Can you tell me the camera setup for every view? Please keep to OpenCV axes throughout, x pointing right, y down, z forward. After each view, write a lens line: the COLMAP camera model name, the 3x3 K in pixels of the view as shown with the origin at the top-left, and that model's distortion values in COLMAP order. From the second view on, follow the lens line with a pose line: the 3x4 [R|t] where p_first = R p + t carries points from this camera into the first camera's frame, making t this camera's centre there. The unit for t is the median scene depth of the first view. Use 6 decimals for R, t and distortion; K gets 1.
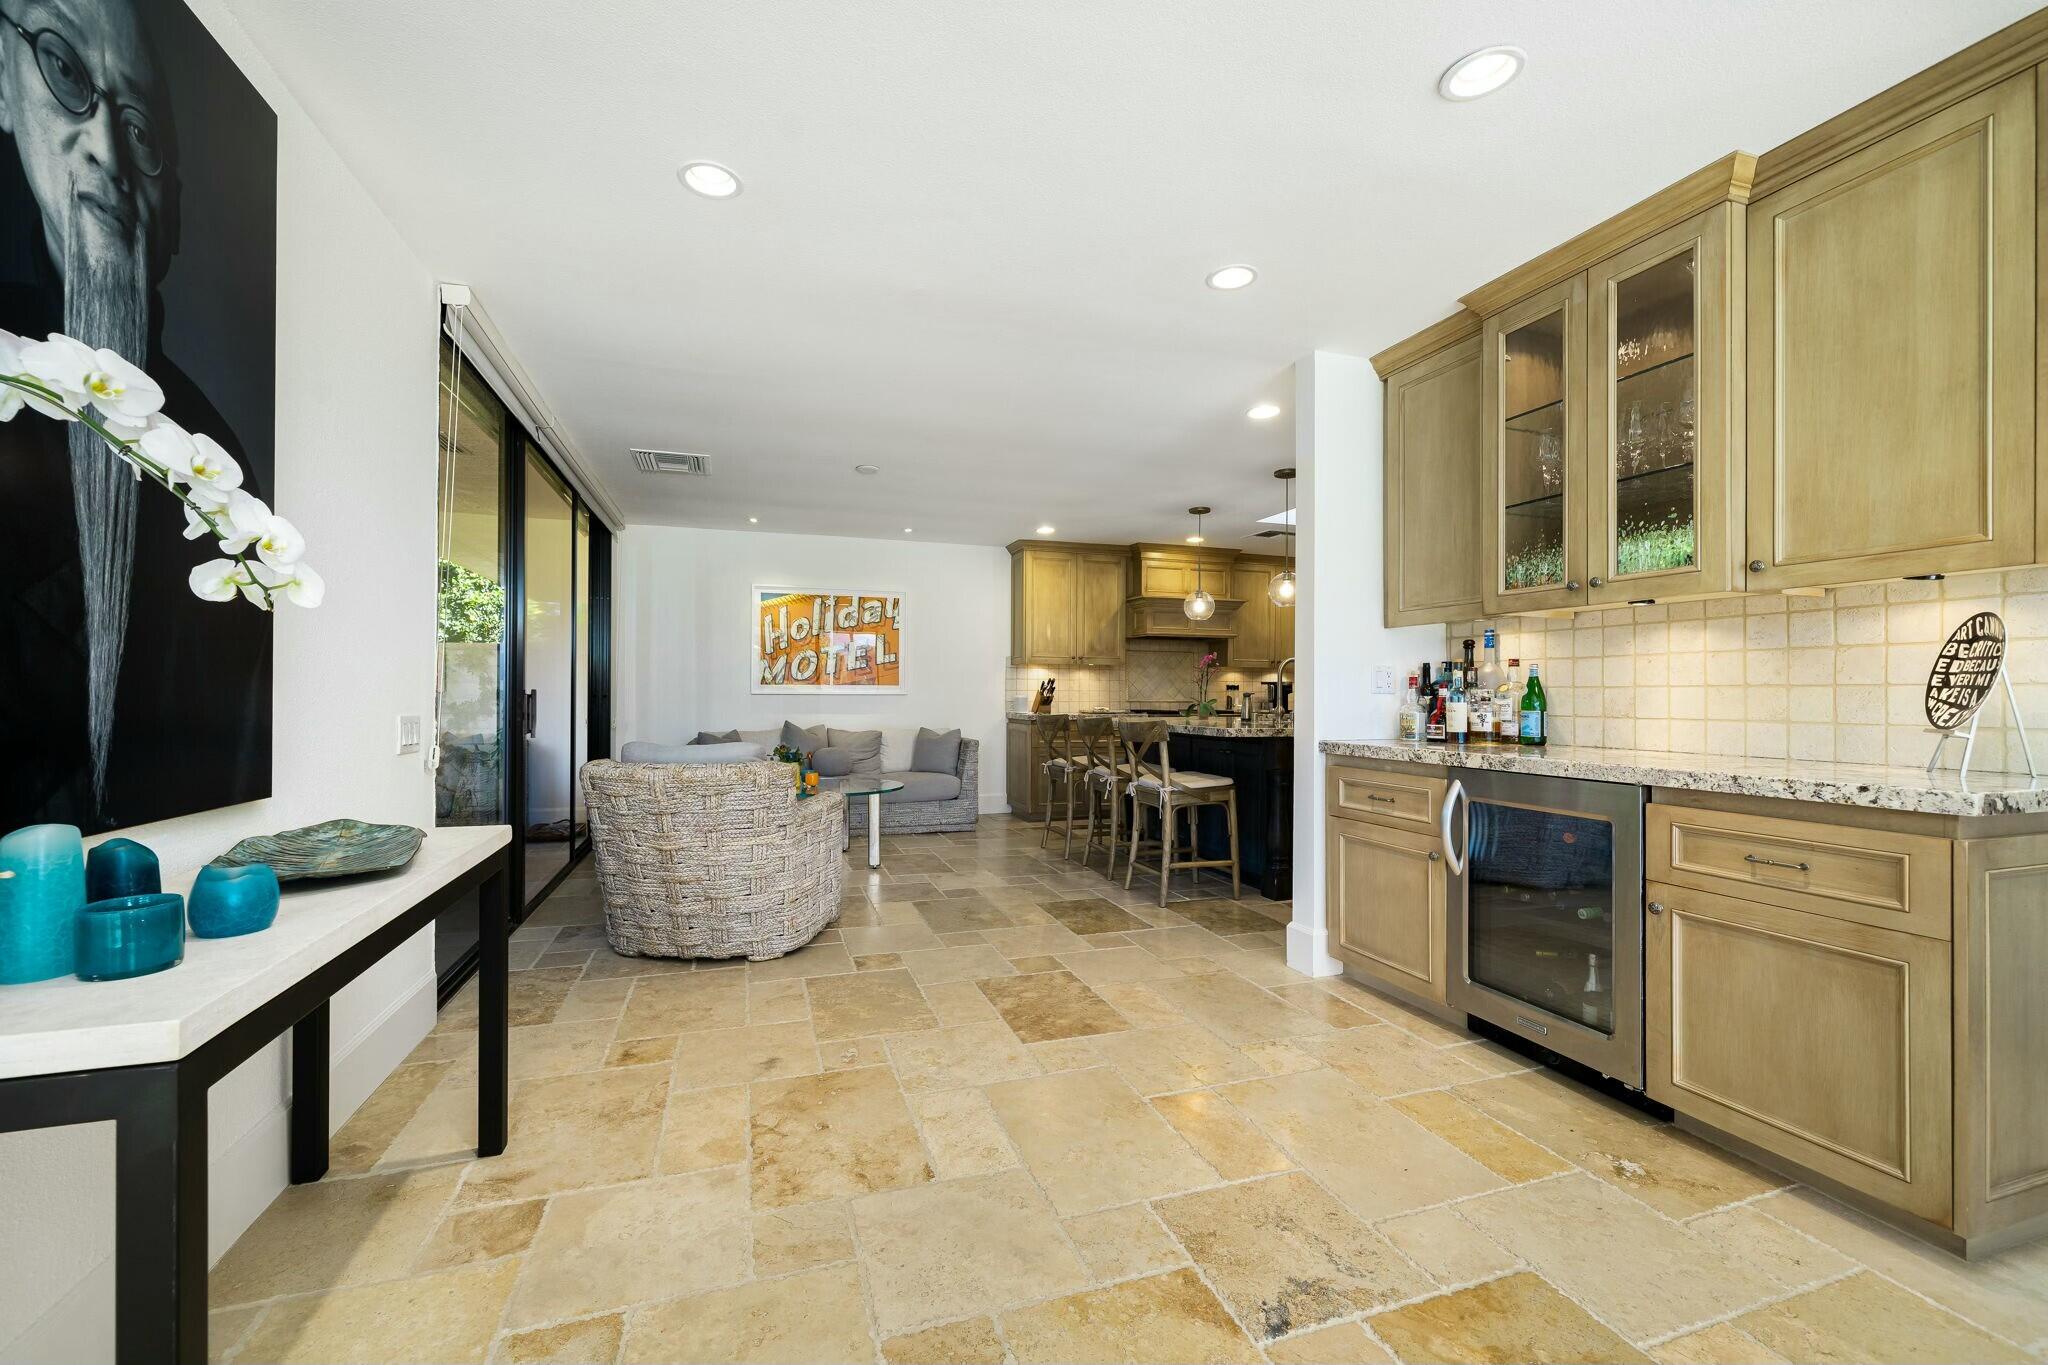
lens RADIAL K [[848.8, 0, 1005.3], [0, 848.8, 688.0], [0, 0, 1]] dist [0.019436, 0.000197]
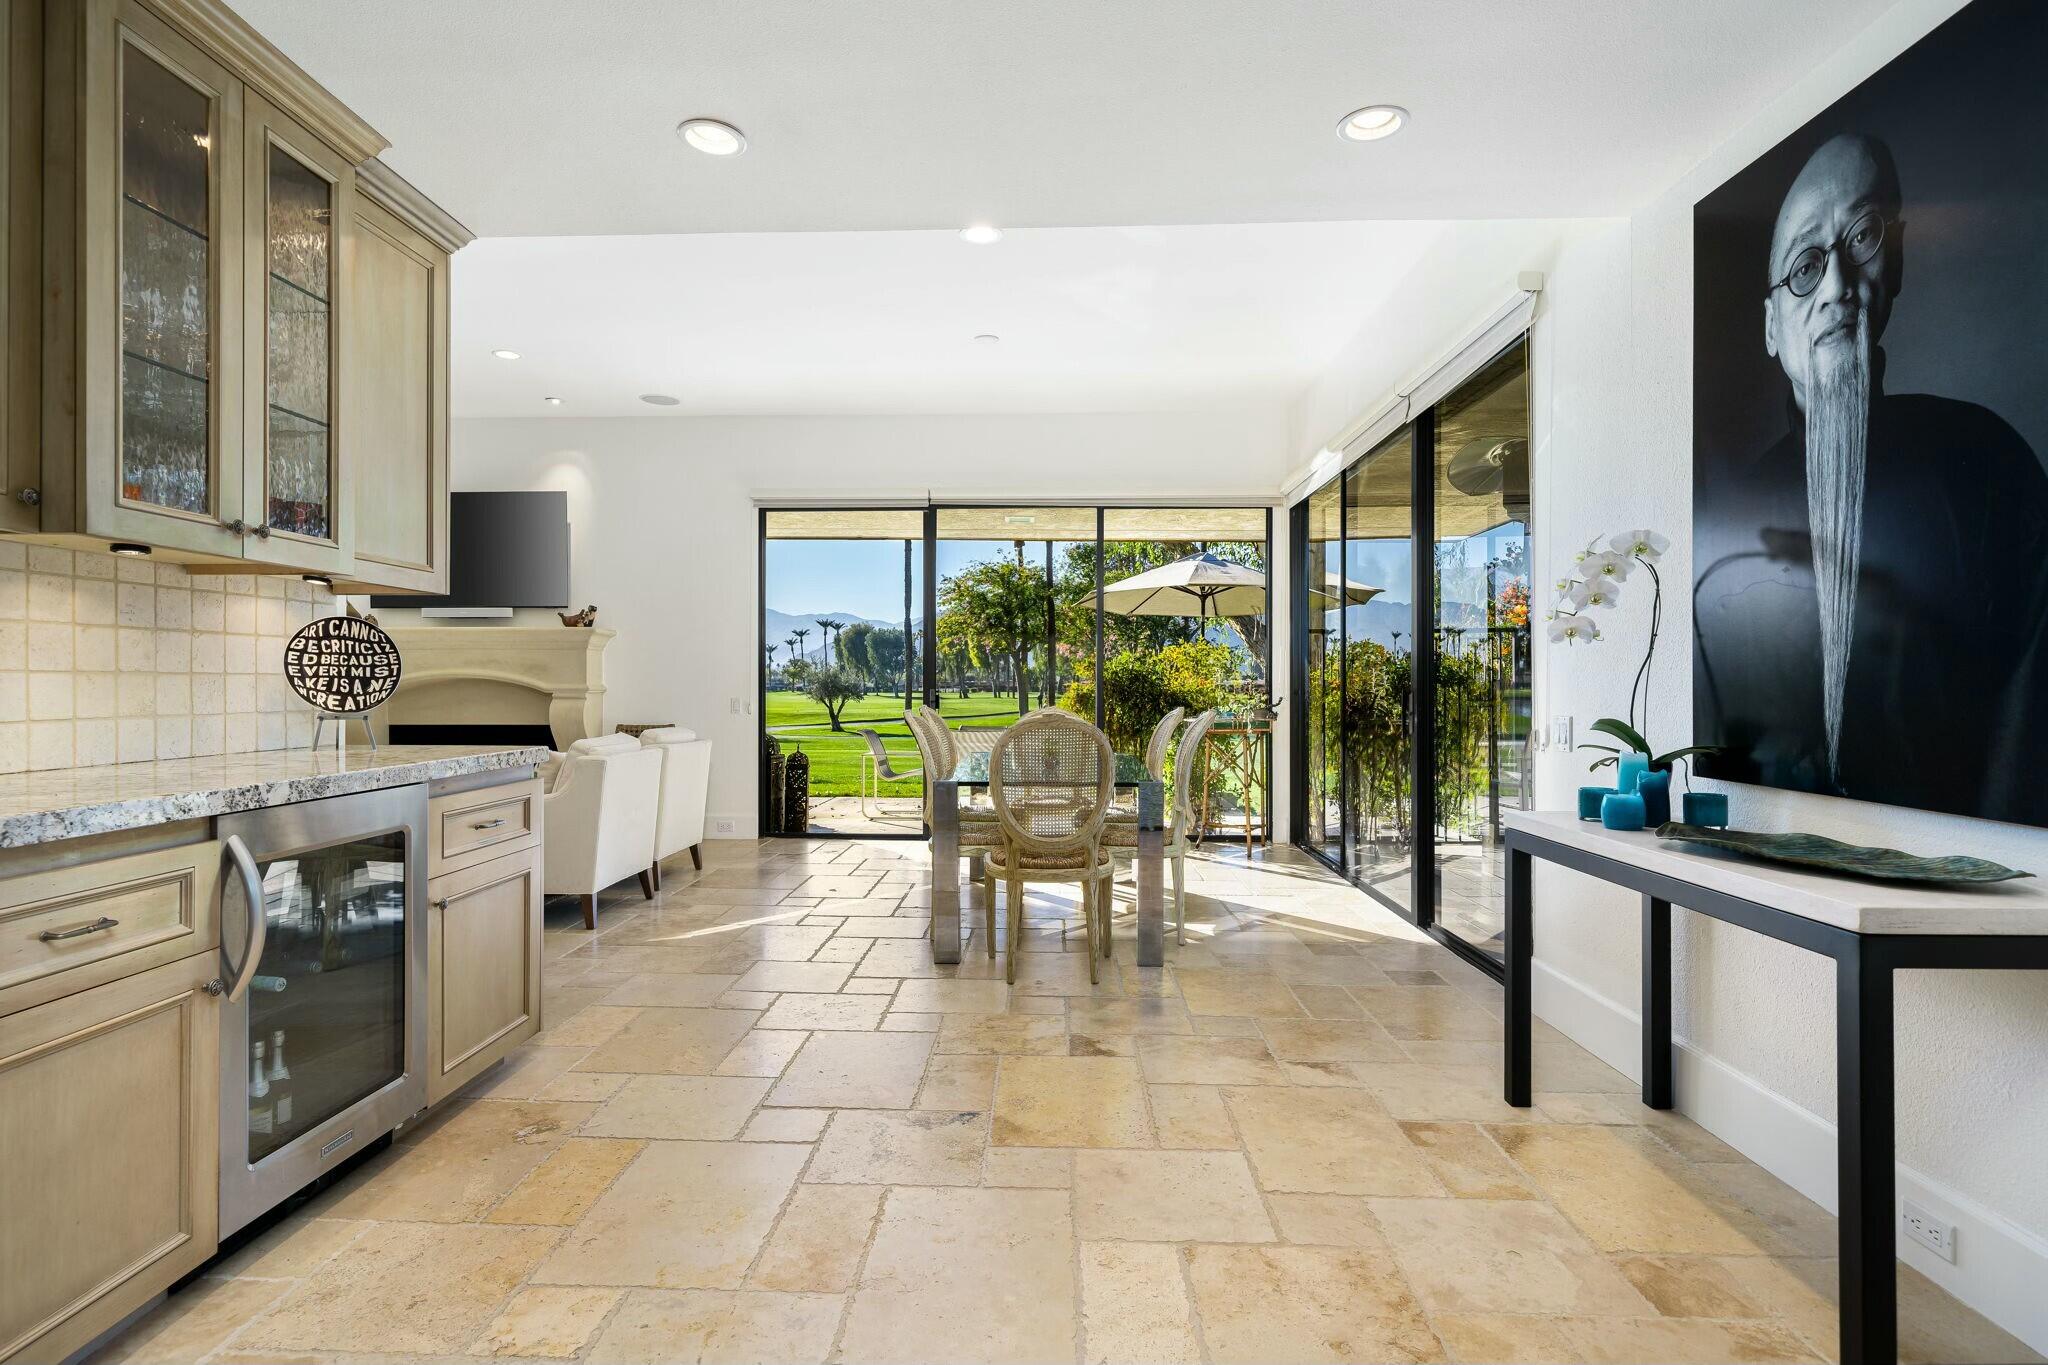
lens RADIAL K [[1046.2, 0, 1021.6], [0, 1046.2, 683.2], [0, 0, 1]] dist [0.001013, 0.000048]
pose [[-0.943991, -0.005715, 0.329922, -0.187052], [-0.007793, 0.999957, -0.004974, 0.004826], [-0.329879, -0.007267, -0.943995, 1.406846]]
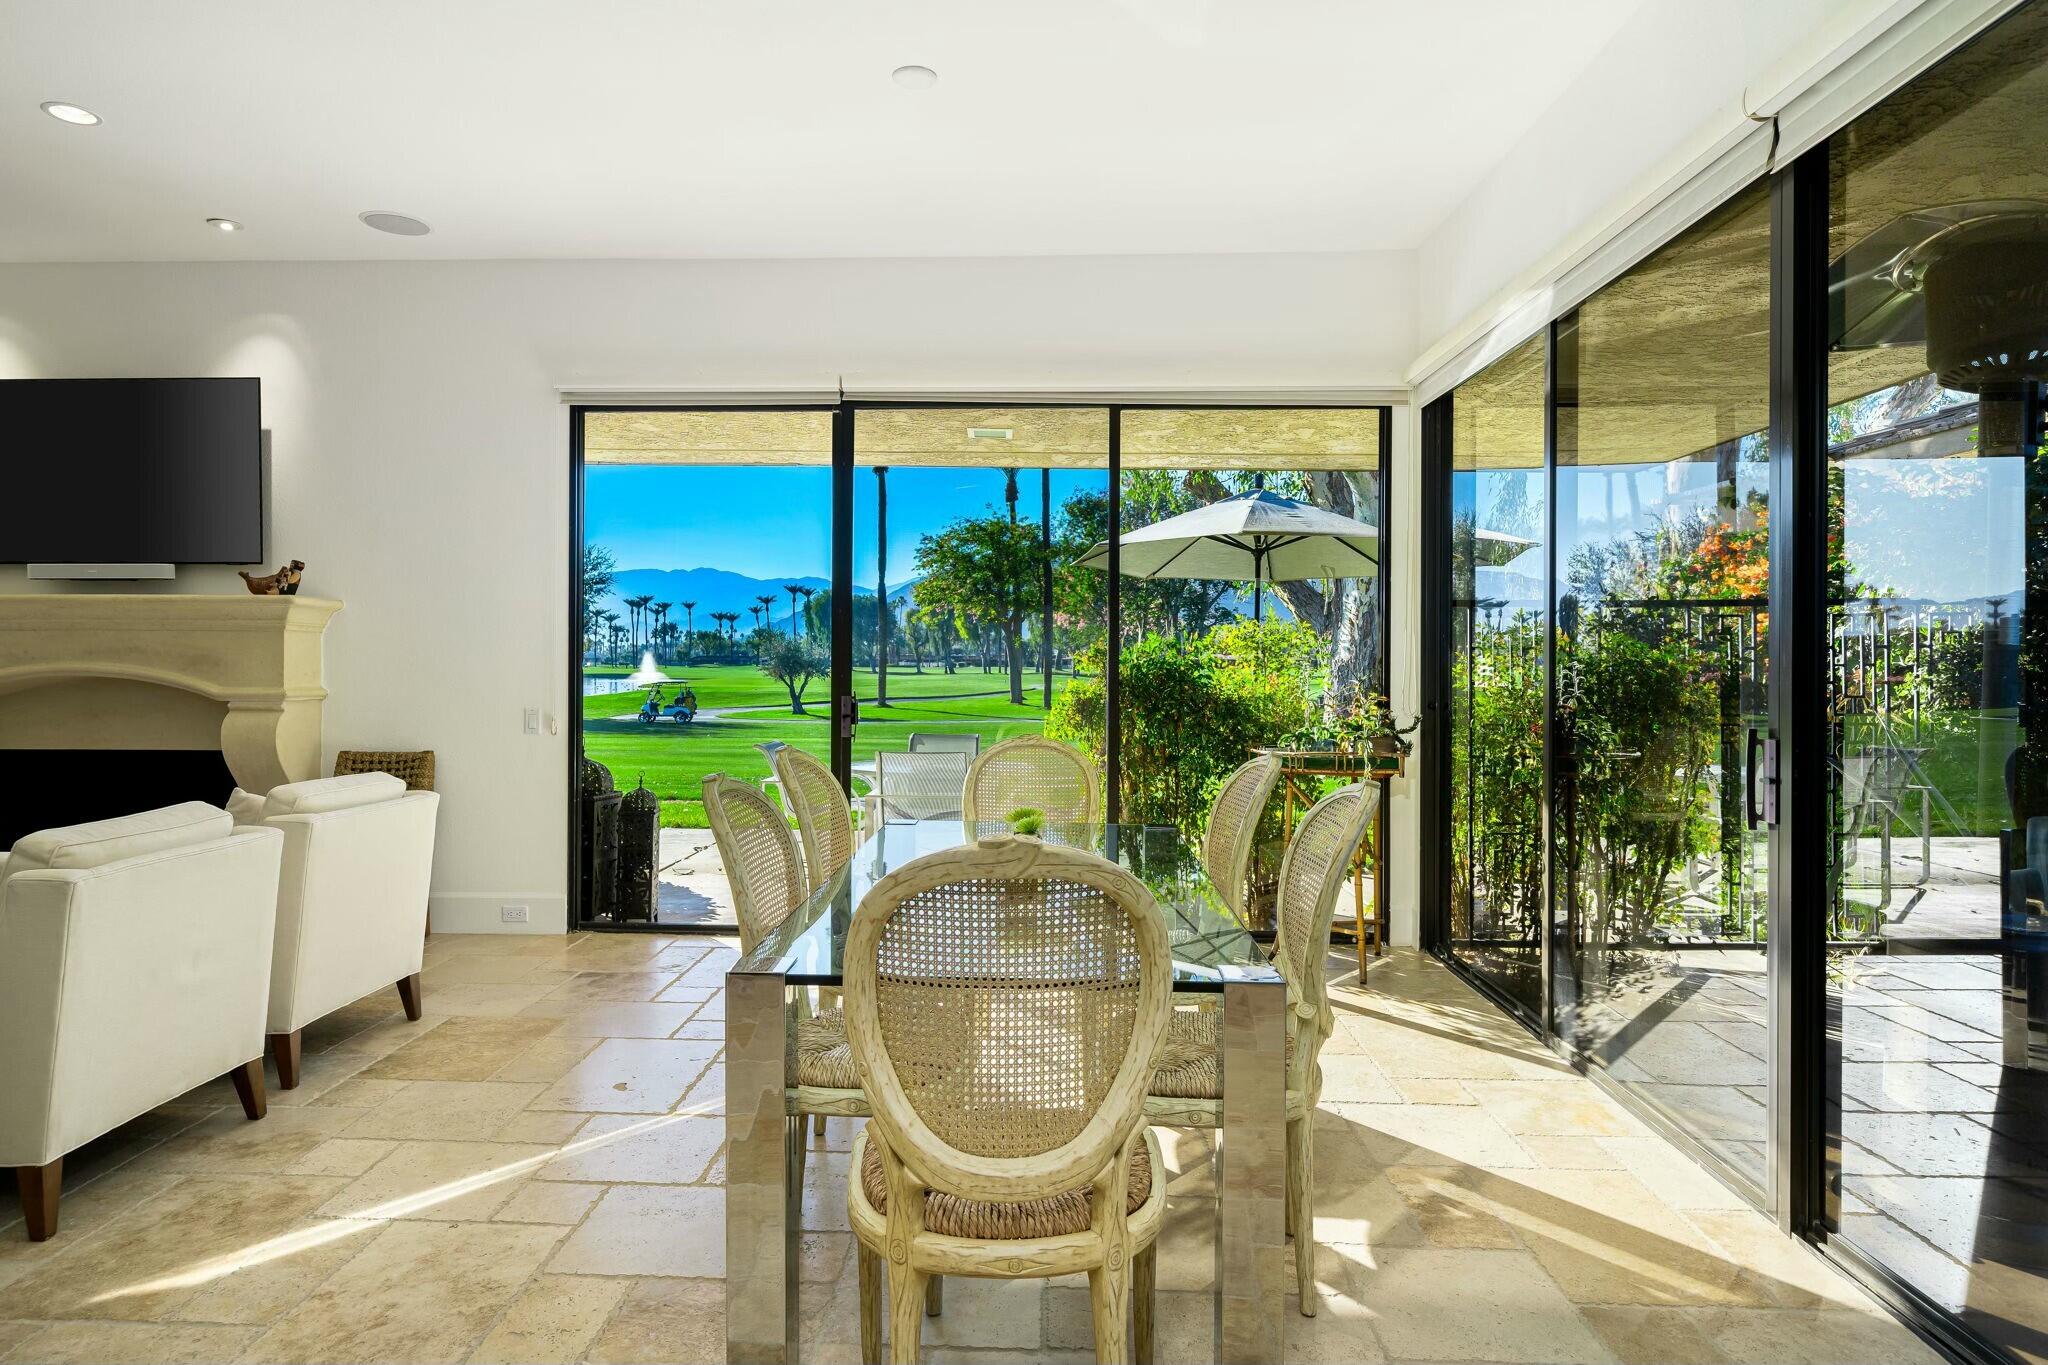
lens RADIAL K [[1170.7, 0, 984.9], [0, 1170.7, 643.4], [0, 0, 1]] dist [0.010315, 0.000447]
pose [[-0.935011, -0.005911, 0.354570, -0.097327], [-0.012263, 0.999802, -0.015668, -0.016271], [-0.354407, -0.018998, -0.934898, 1.097315]]
